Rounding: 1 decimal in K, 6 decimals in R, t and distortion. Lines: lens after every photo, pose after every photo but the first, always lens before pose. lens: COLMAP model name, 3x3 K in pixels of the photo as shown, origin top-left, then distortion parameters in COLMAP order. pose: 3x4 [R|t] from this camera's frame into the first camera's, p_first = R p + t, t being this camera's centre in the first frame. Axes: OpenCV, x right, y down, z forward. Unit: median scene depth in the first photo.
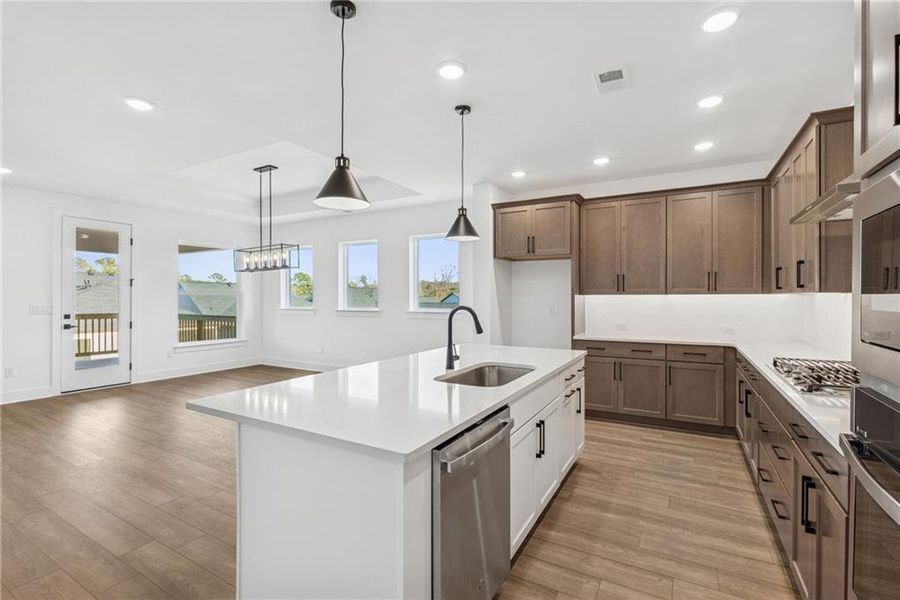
lens RADIAL K [[404.6, 0, 452.5], [0, 404.6, 299.3], [0, 0, 1]] dist [-0.009499, -0.000337]
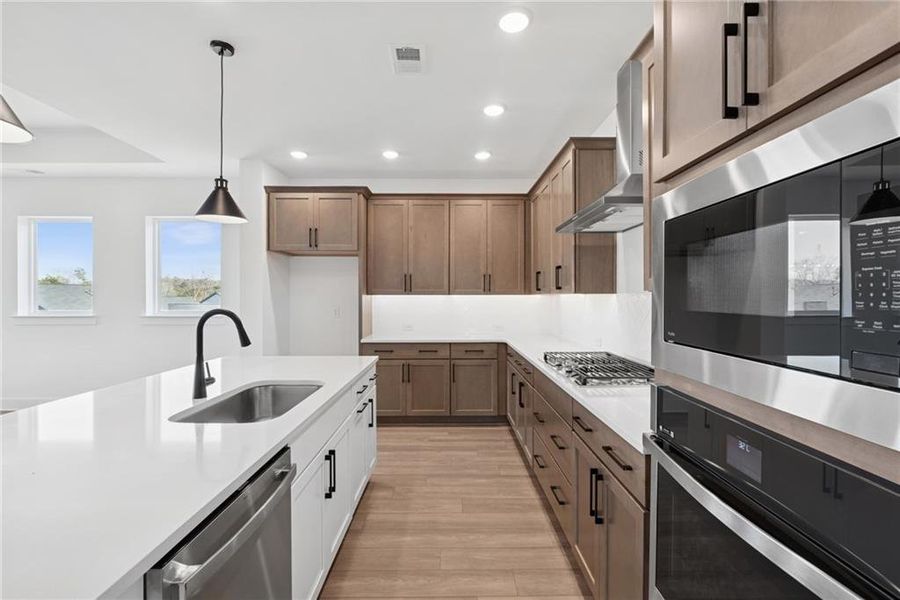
lens RADIAL K [[404.6, 0, 452.5], [0, 404.6, 299.3], [0, 0, 1]] dist [-0.009499, -0.000337]
pose [[0.862623, -0.001333, 0.505845, 0.017019], [0.001714, 0.999998, -0.000288, -0.000562], [-0.505844, 0.001115, 0.862624, 0.144126]]
